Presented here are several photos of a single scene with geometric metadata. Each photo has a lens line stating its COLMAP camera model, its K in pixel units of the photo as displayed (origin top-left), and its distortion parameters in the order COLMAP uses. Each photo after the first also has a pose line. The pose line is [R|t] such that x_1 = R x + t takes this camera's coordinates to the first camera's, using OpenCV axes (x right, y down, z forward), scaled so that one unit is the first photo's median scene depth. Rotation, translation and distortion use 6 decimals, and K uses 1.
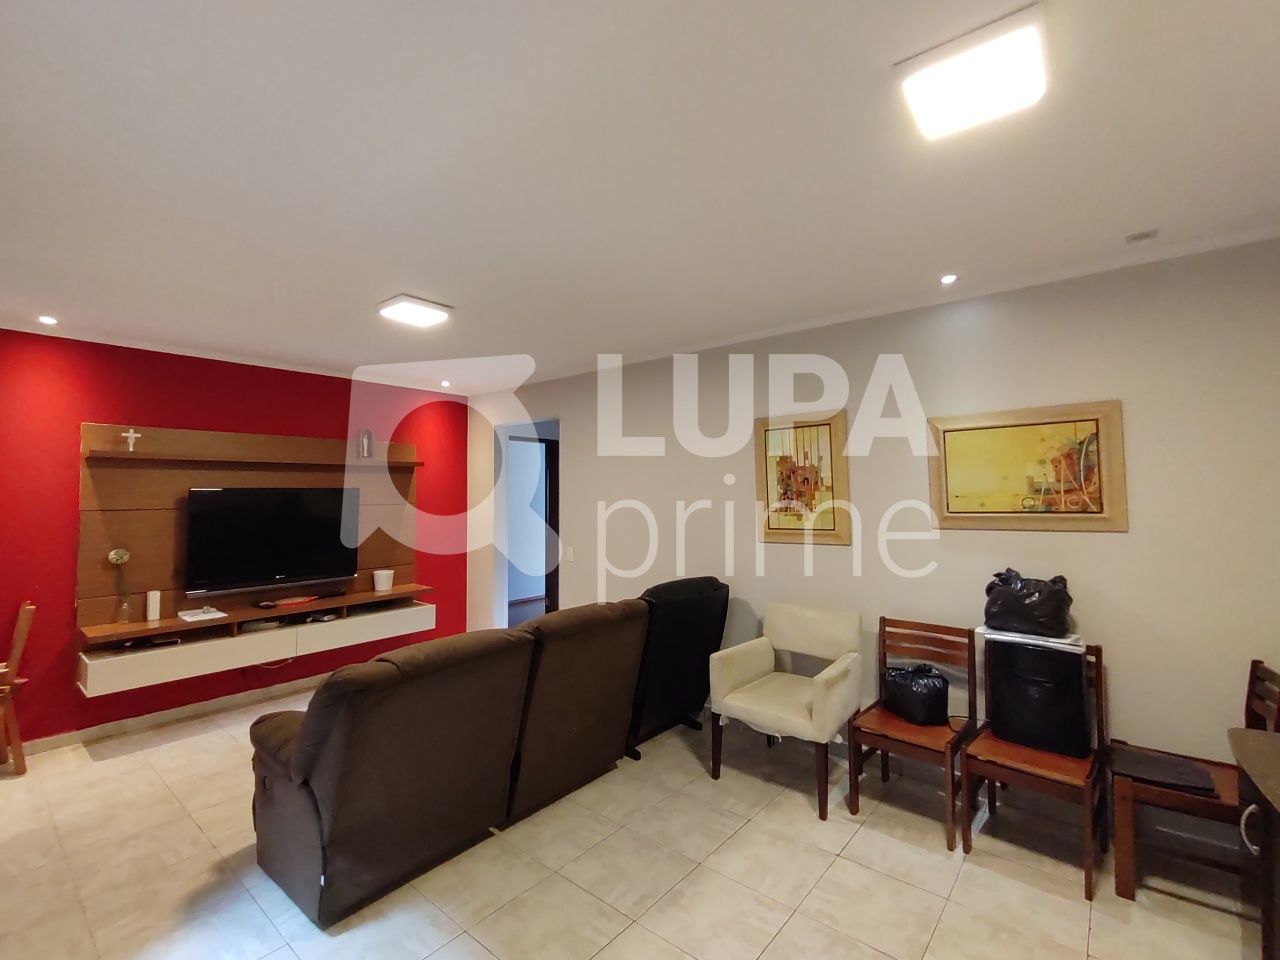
lens RADIAL K [[582.2, 0, 634.5], [0, 582.2, 472.9], [0, 0, 1]] dist [-0.000585, 0.000353]
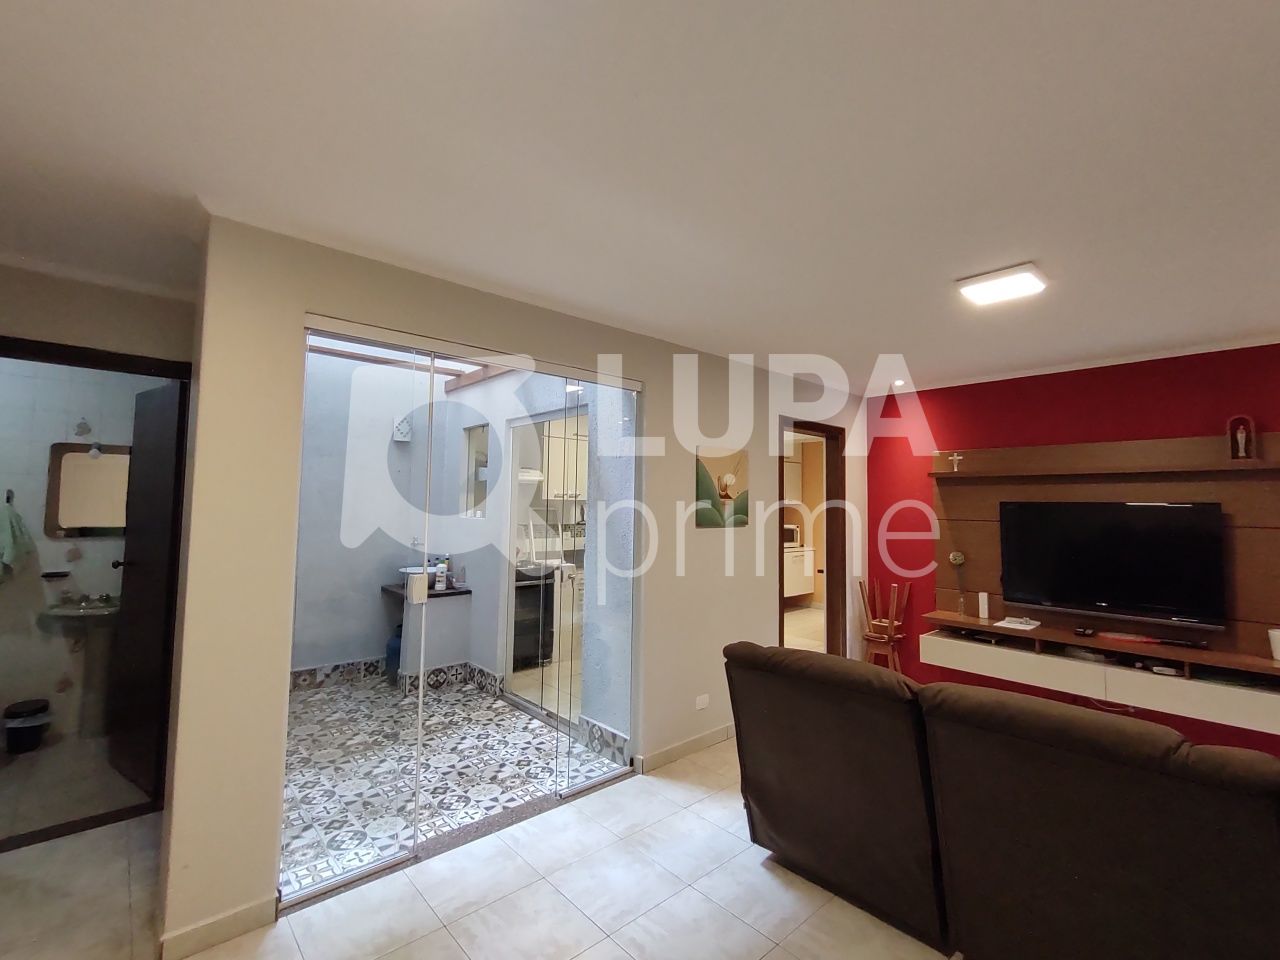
lens RADIAL K [[582.2, 0, 635.5], [0, 582.2, 473.0], [0, 0, 1]] dist [-0.000585, 0.000353]
pose [[-0.145957, -0.050894, -0.987981, 0.408881], [0.018524, 0.998360, -0.054165, 0.019026], [0.989118, -0.026207, -0.144775, 0.495288]]
